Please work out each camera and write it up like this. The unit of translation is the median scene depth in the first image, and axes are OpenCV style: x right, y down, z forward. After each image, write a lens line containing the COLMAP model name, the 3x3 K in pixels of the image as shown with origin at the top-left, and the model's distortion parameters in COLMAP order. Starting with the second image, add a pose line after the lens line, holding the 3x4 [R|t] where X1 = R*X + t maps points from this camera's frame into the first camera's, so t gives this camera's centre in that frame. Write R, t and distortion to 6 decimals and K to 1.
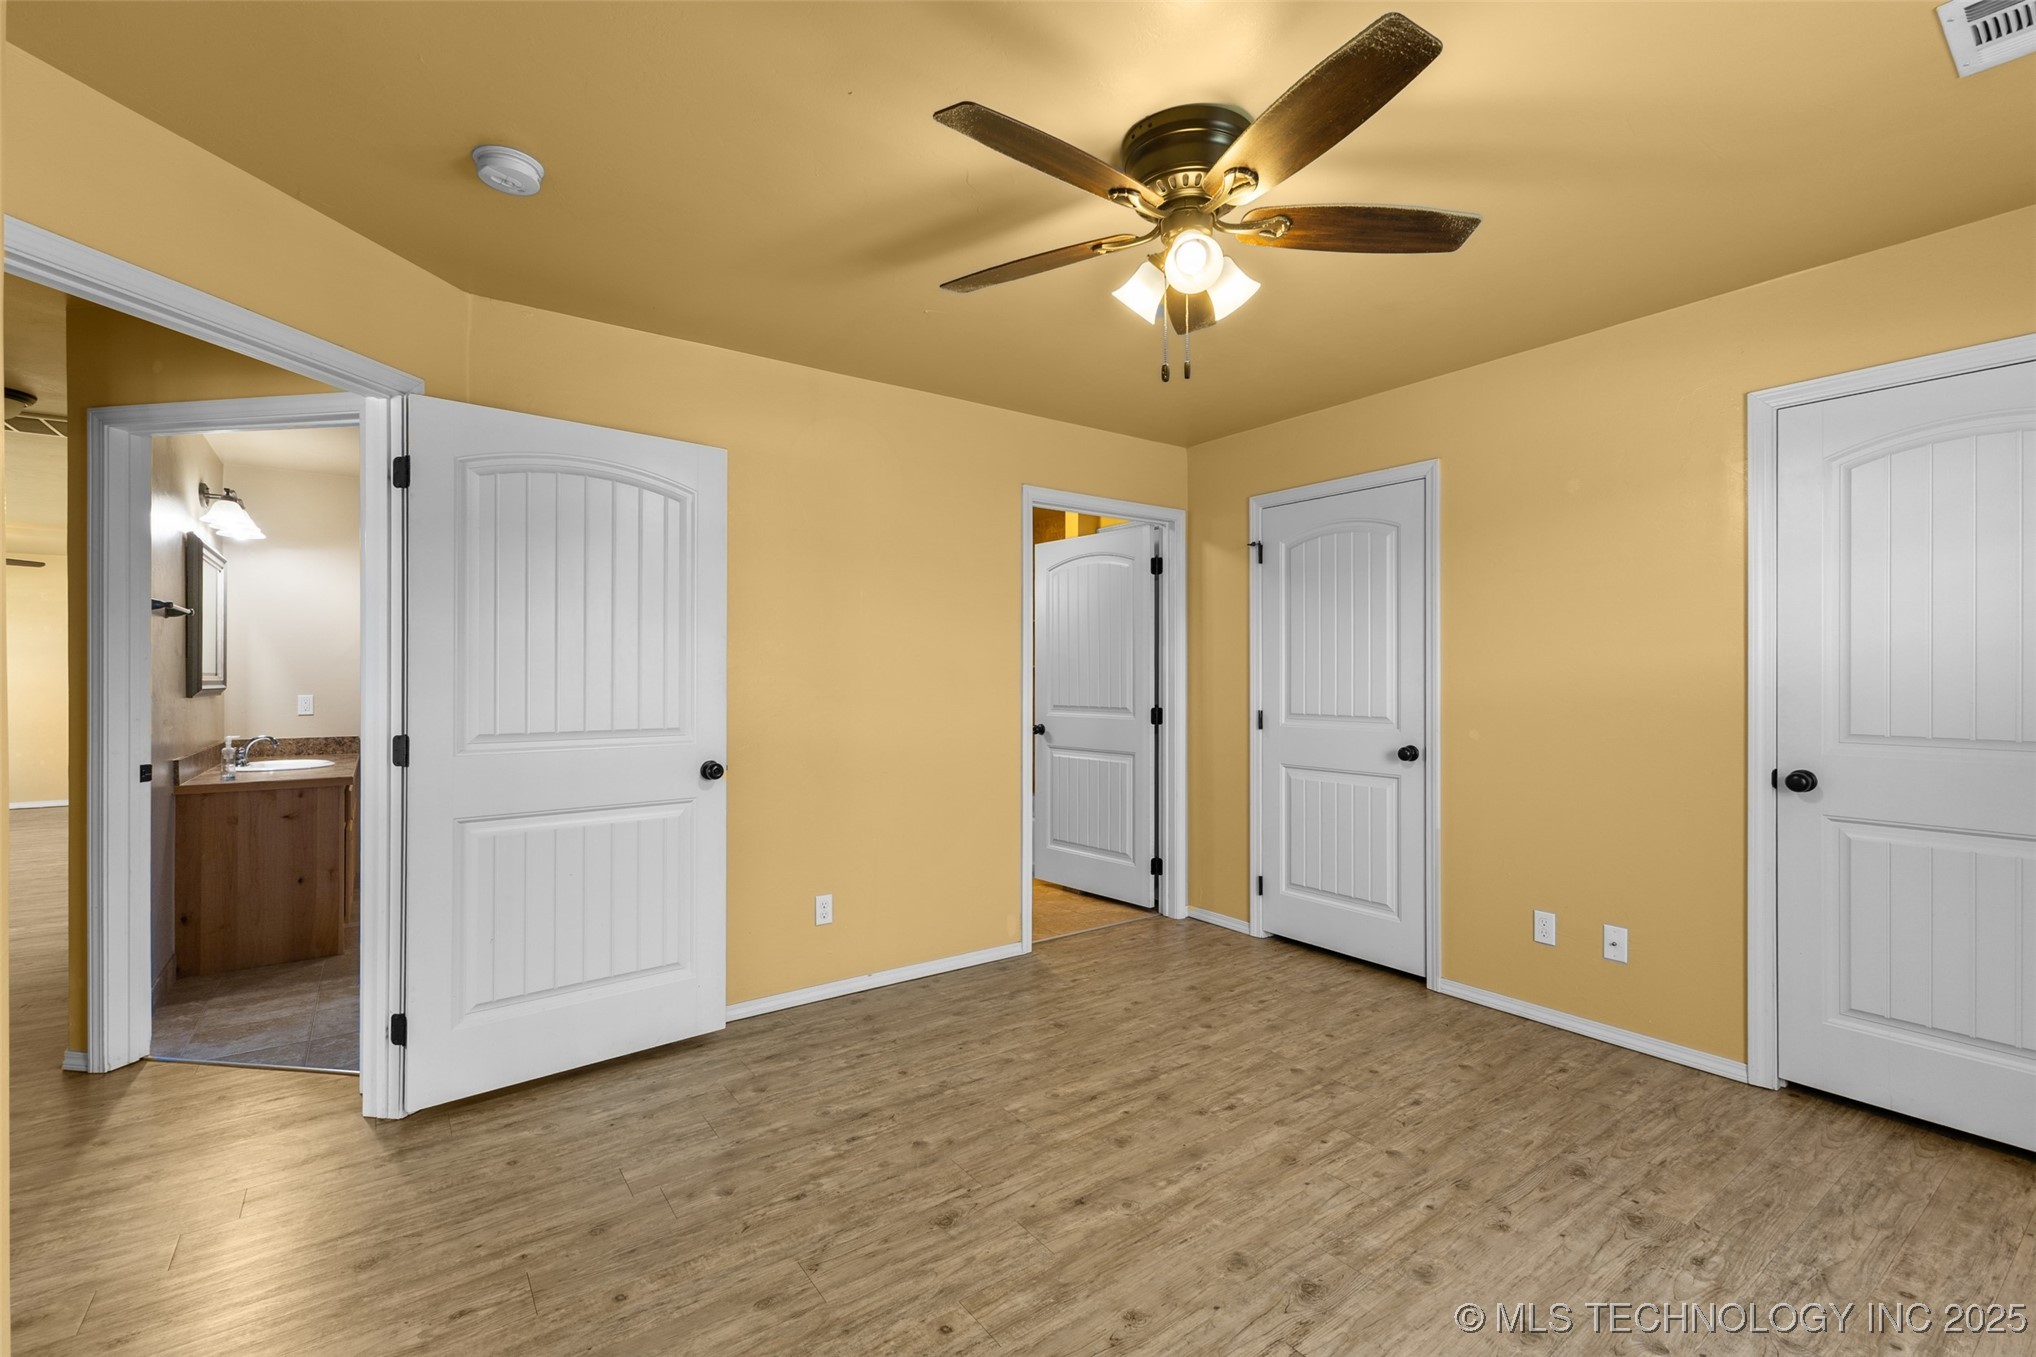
lens RADIAL K [[876.9, 0, 1015.5], [0, 876.9, 671.9], [0, 0, 1]] dist [0.009306, -0.000289]
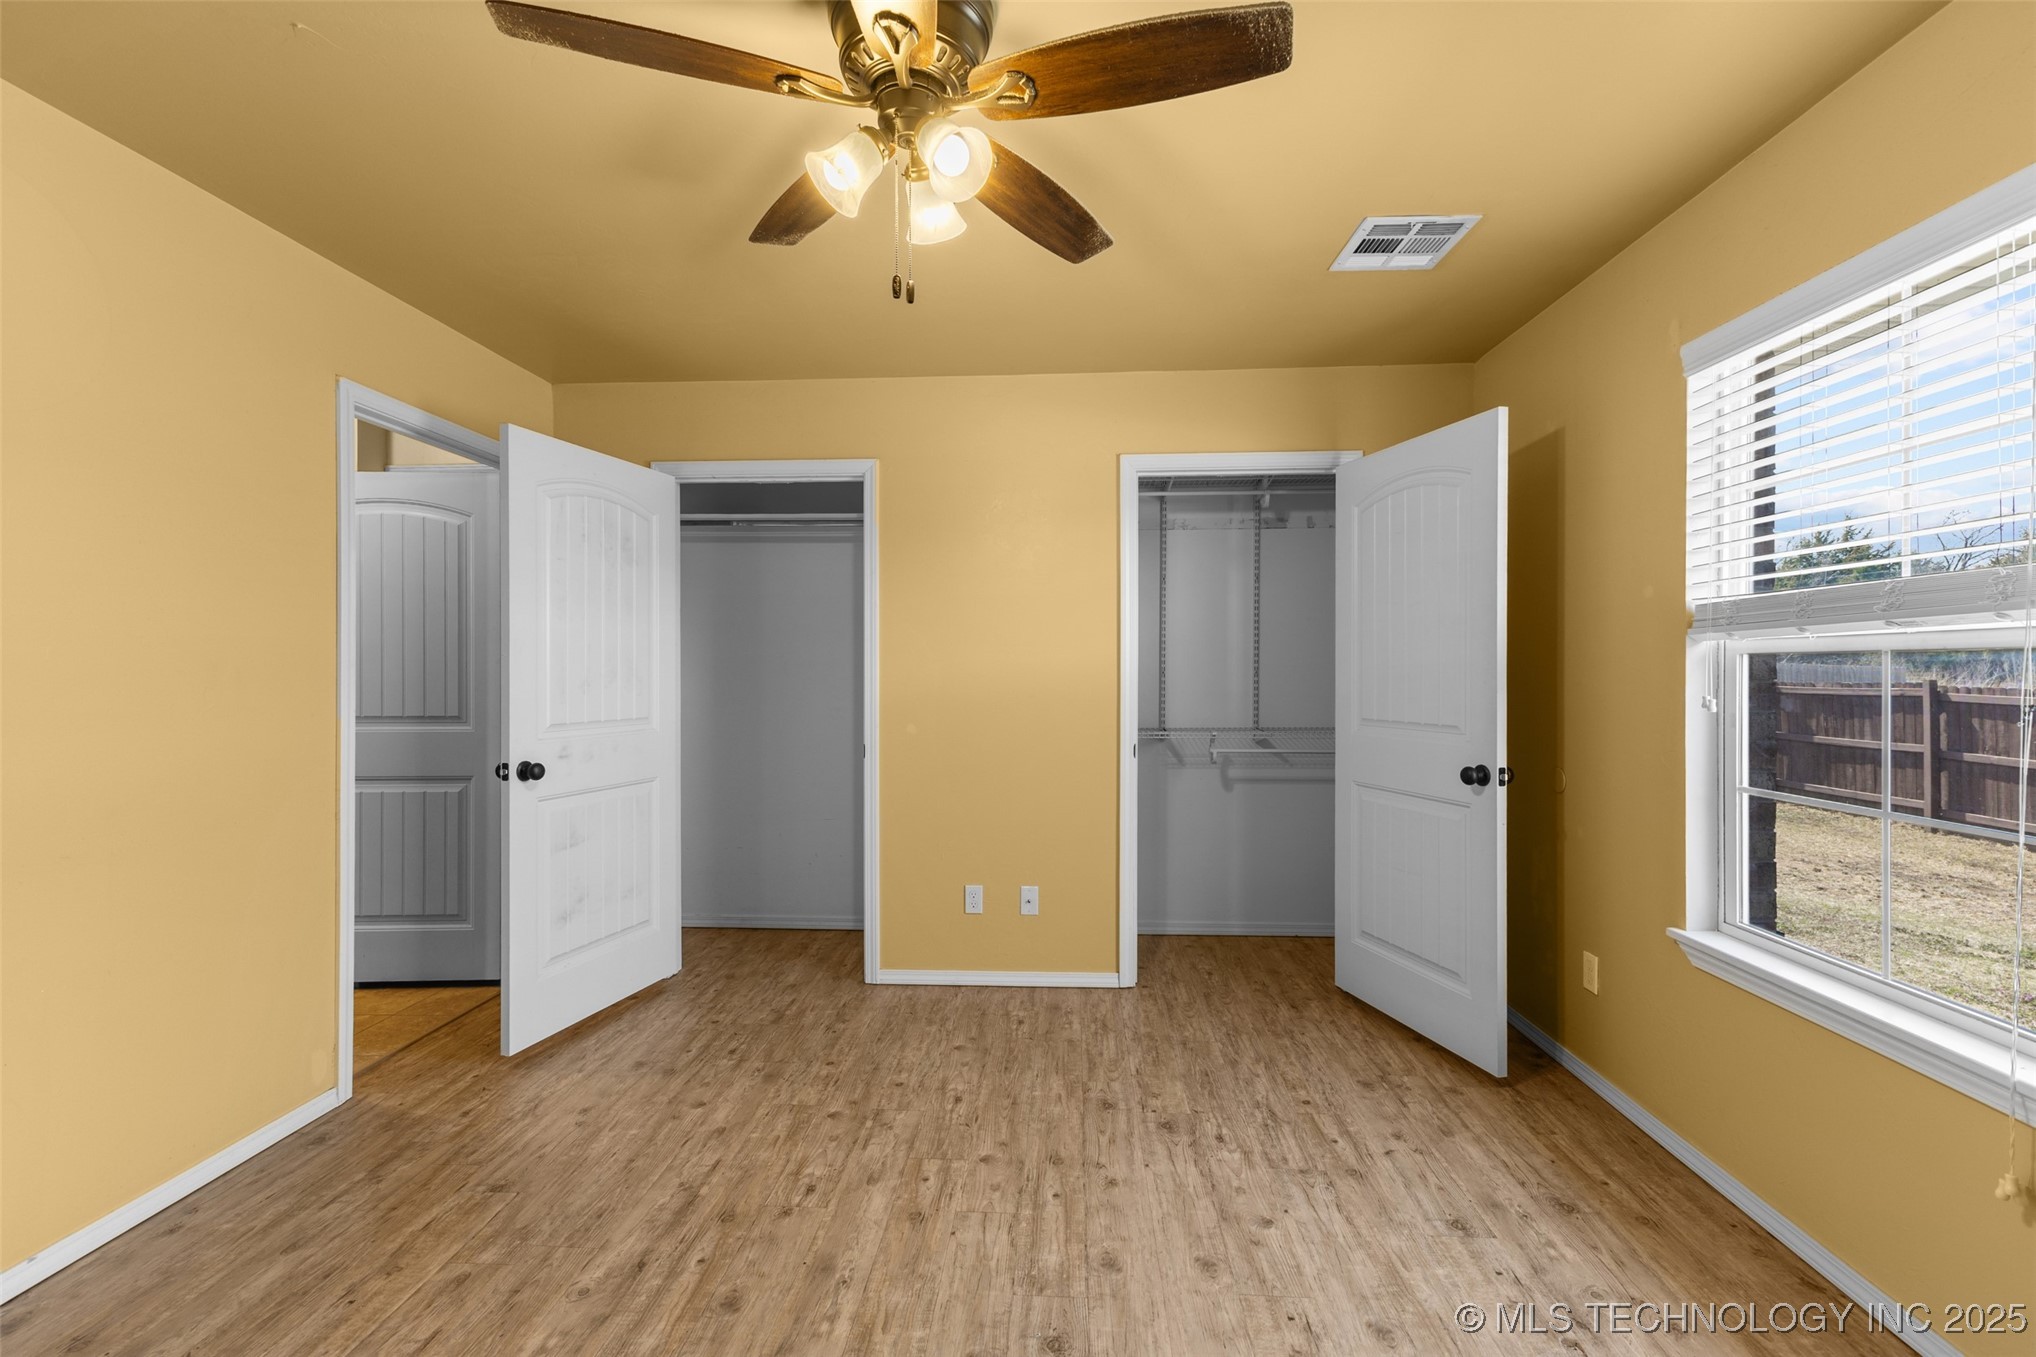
lens RADIAL K [[876.9, 0, 1015.5], [0, 876.9, 671.9], [0, 0, 1]] dist [0.009306, -0.000289]
pose [[0.629988, 0.001603, 0.776603, -0.268279], [-0.004867, 0.999986, 0.001884, 0.000811], [-0.776590, -0.004966, 0.629987, 0.307515]]
